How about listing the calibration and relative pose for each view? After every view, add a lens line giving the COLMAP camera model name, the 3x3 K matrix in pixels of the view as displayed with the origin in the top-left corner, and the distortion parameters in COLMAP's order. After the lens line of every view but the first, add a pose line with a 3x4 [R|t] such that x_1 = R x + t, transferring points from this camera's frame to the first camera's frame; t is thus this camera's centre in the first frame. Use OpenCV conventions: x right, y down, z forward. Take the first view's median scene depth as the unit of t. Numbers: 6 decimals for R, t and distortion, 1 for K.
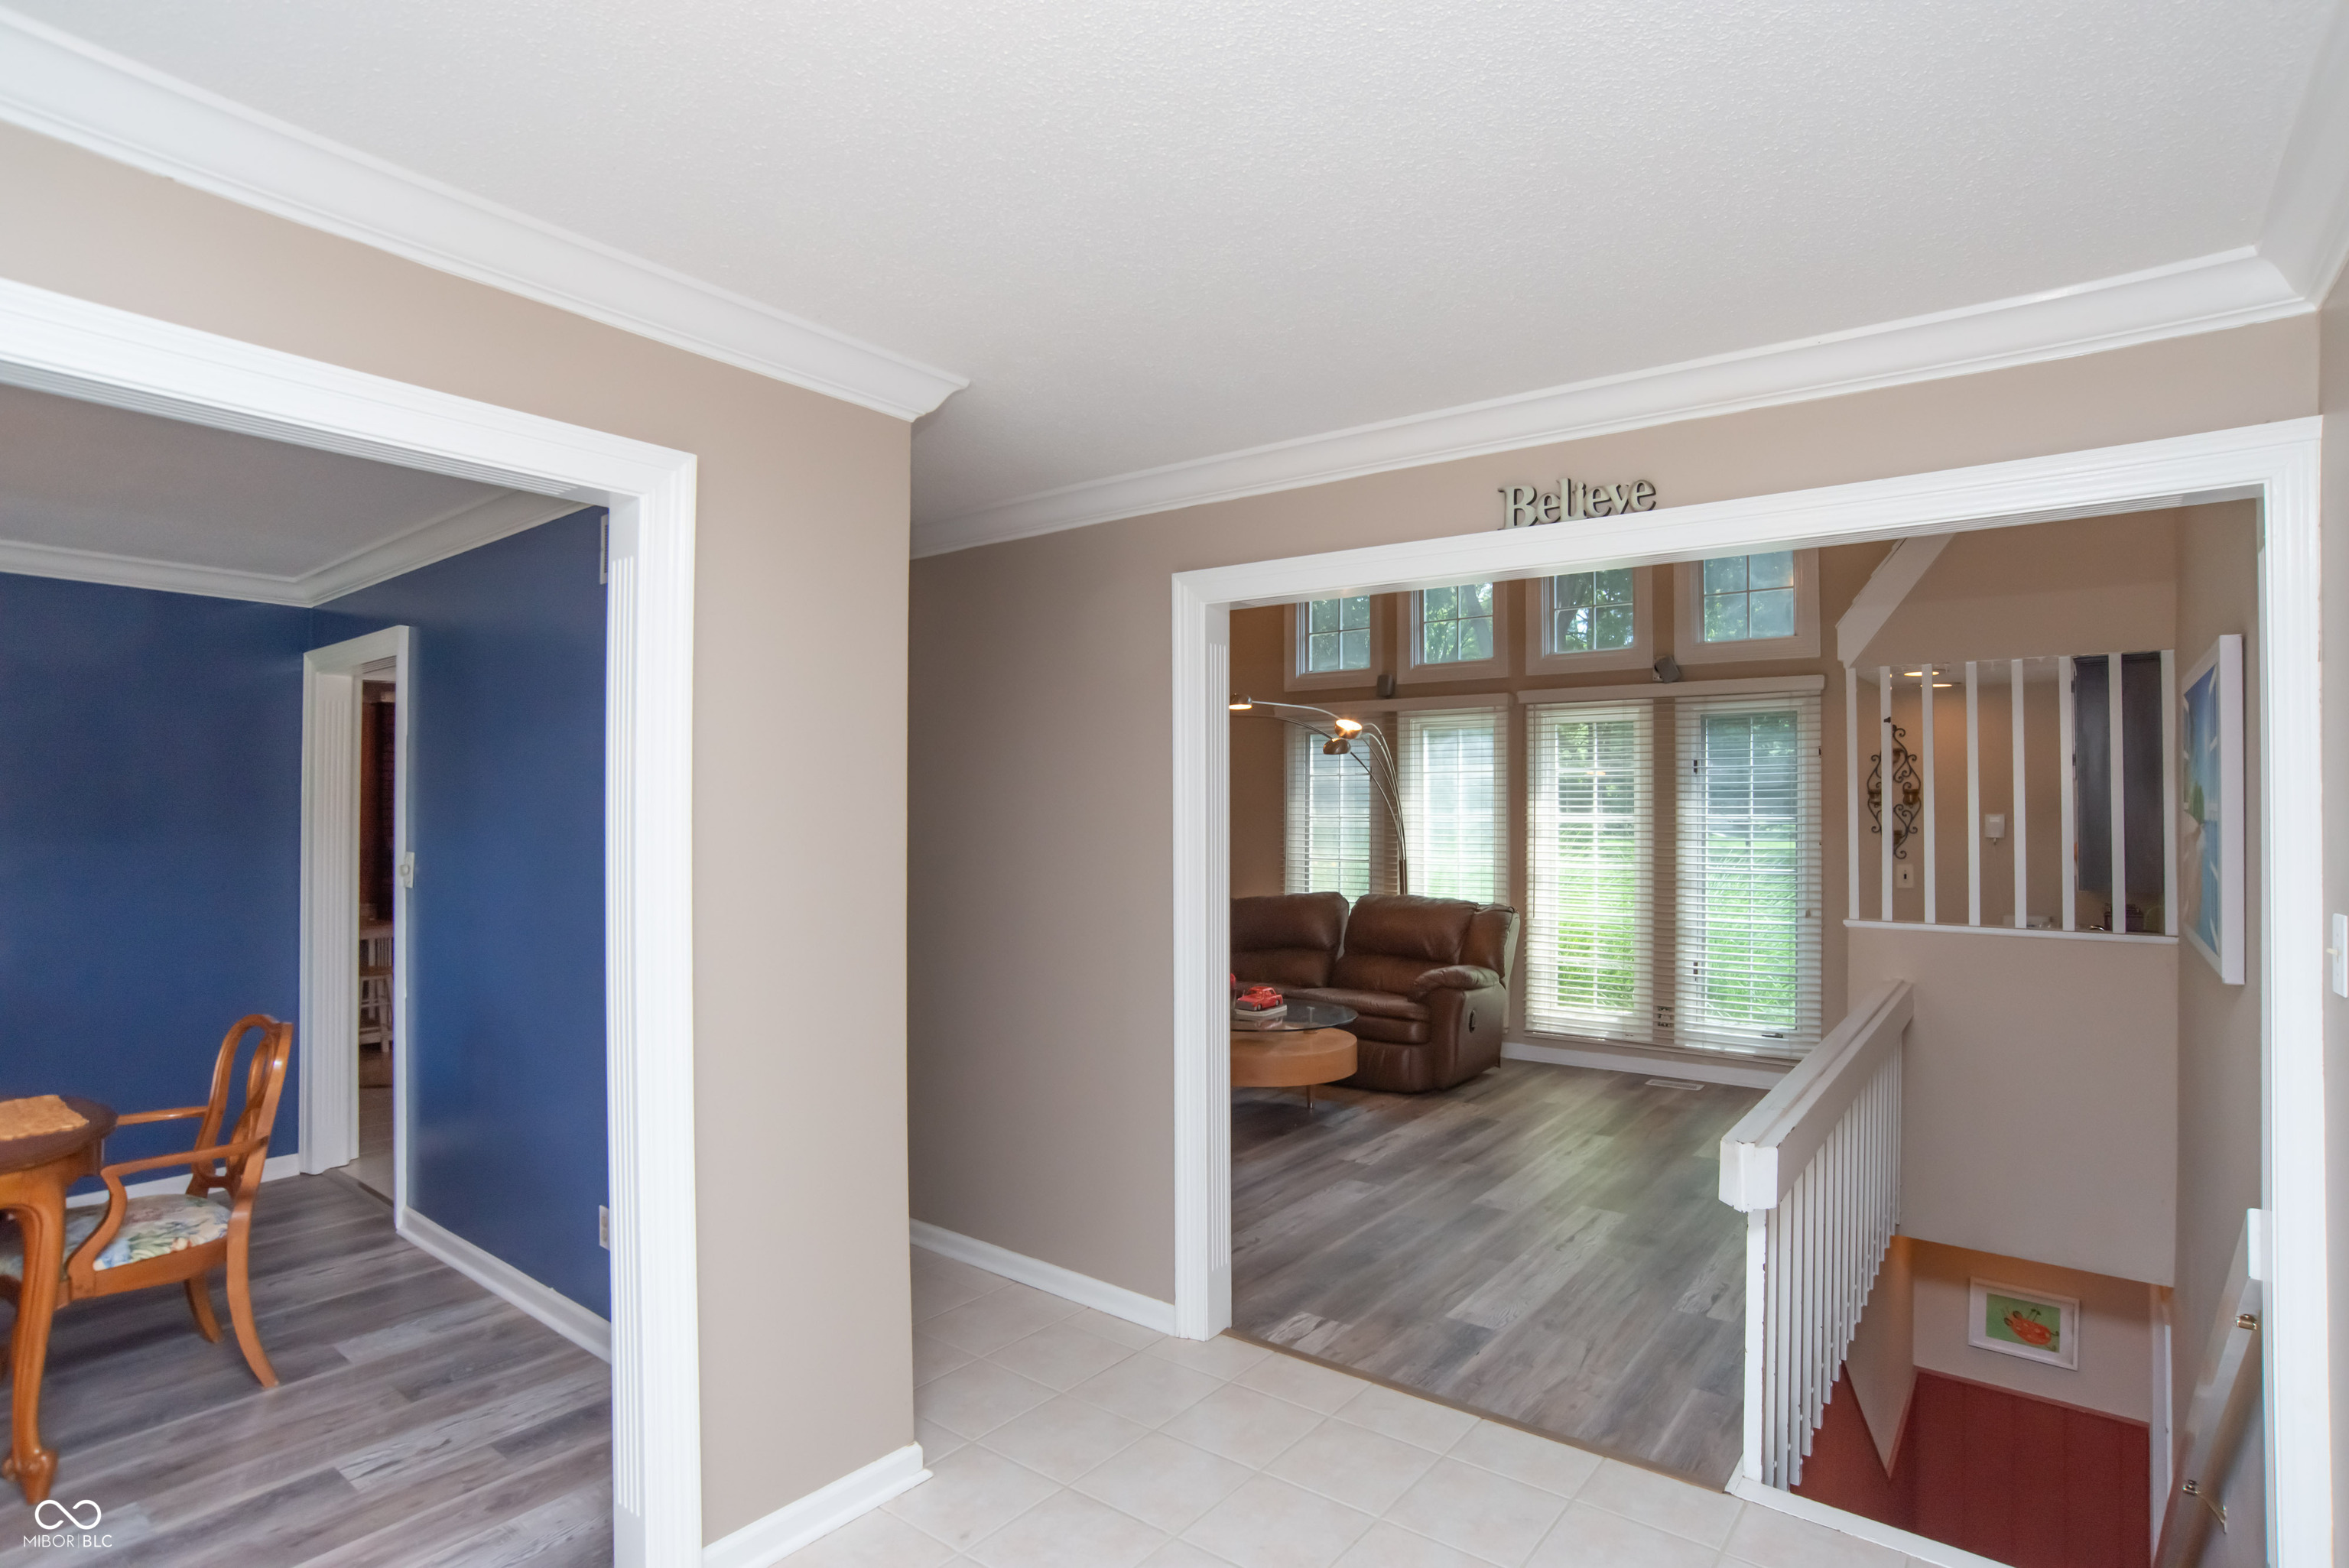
lens RADIAL K [[1208.0, 0, 1199.2], [0, 1208.0, 800.0], [0, 0, 1]] dist [-0.087902, 0.053429]
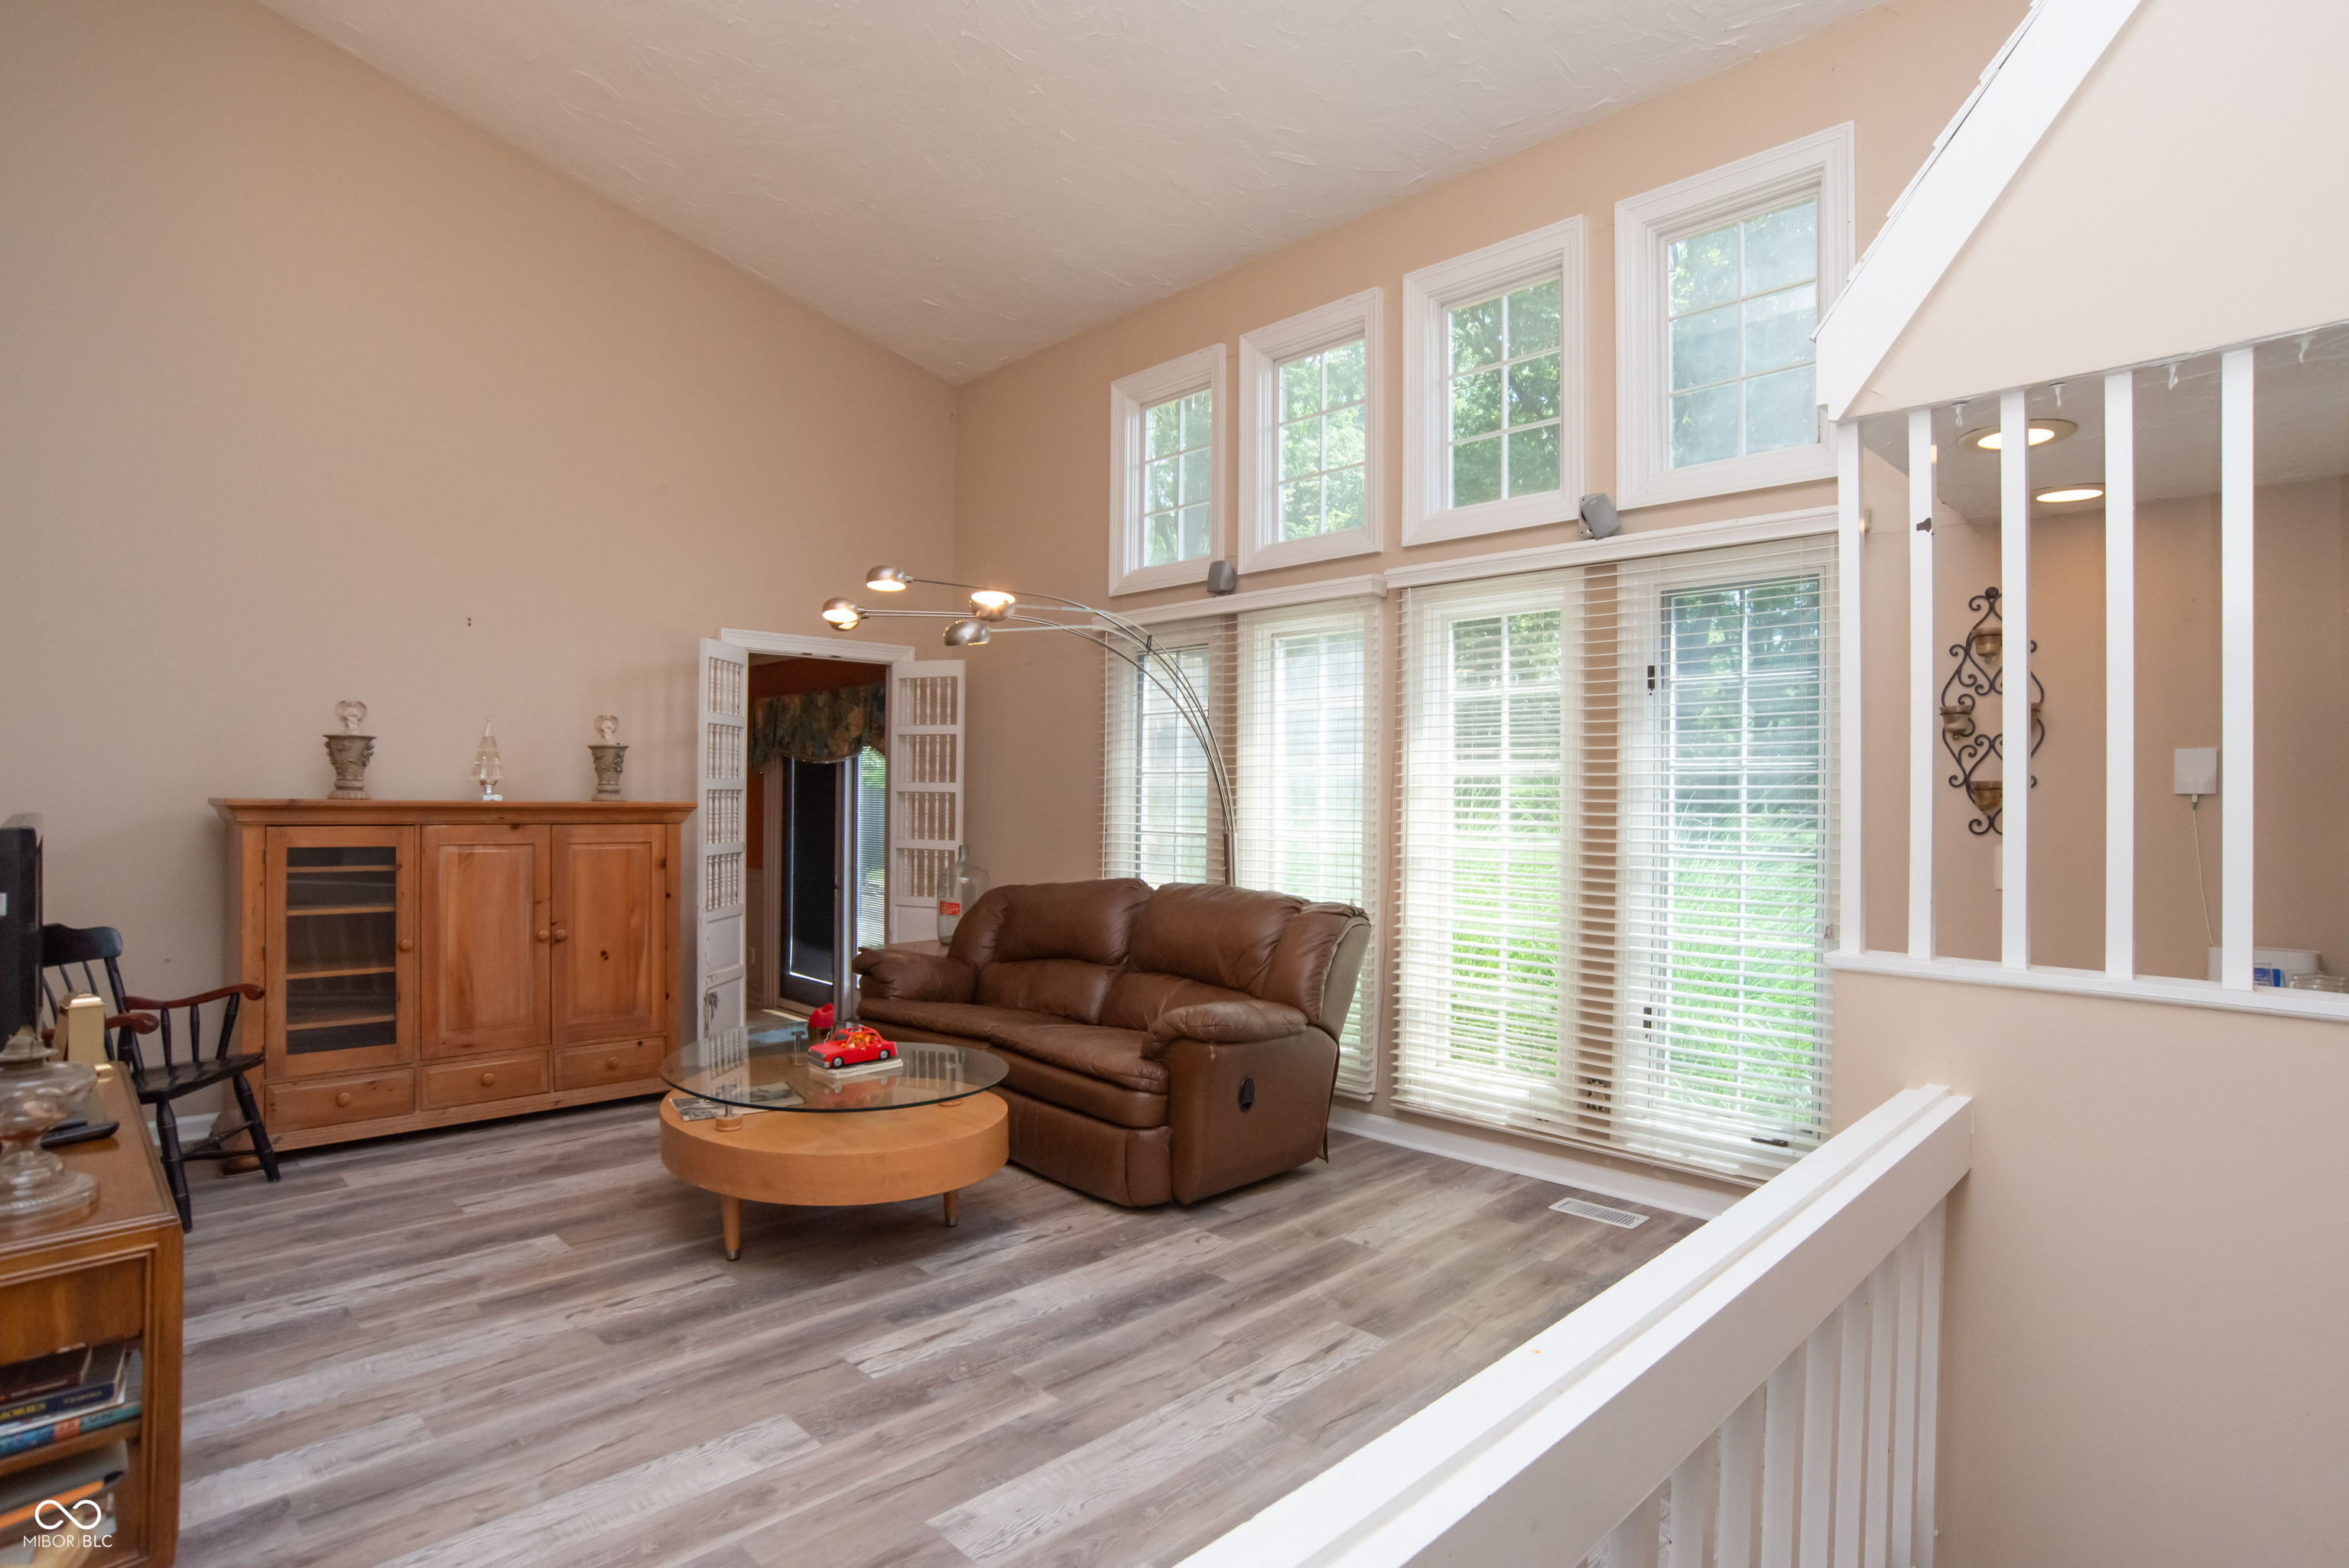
lens RADIAL K [[1208.0, 0, 1199.2], [0, 1208.0, 800.0], [0, 0, 1]] dist [-0.087902, 0.053429]
pose [[0.990157, 0.010294, -0.139584, 0.266620], [-0.008957, 0.999908, 0.010204, 0.027280], [0.139676, -0.008853, 0.990158, 0.365432]]
